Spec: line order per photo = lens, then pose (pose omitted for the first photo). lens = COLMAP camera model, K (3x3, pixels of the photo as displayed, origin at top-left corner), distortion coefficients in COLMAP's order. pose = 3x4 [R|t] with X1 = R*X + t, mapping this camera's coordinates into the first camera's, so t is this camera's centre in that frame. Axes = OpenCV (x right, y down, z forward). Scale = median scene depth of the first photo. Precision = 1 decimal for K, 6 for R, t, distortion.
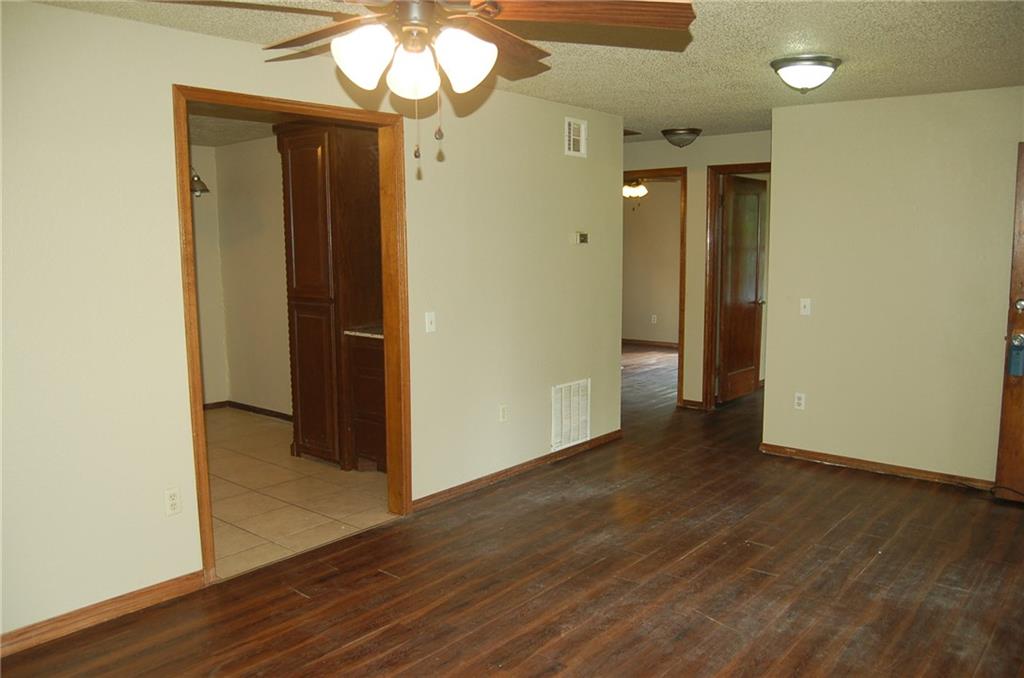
lens RADIAL K [[789.9, 0, 520.0], [0, 789.9, 356.6], [0, 0, 1]] dist [-0.046881, 0.000674]
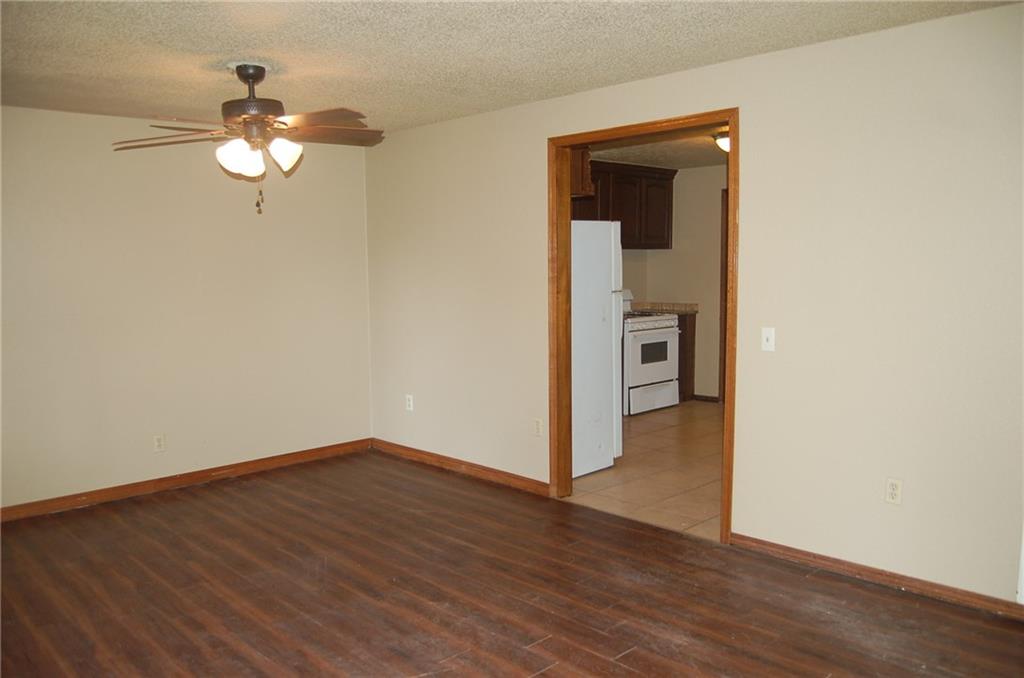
lens RADIAL K [[789.9, 0, 520.0], [0, 789.9, 356.6], [0, 0, 1]] dist [-0.046881, 0.000674]
pose [[-0.116525, 0.114898, -0.986519, 0.950813], [-0.123645, 0.983880, 0.129195, -0.127759], [0.985461, 0.137032, -0.100440, 1.030597]]
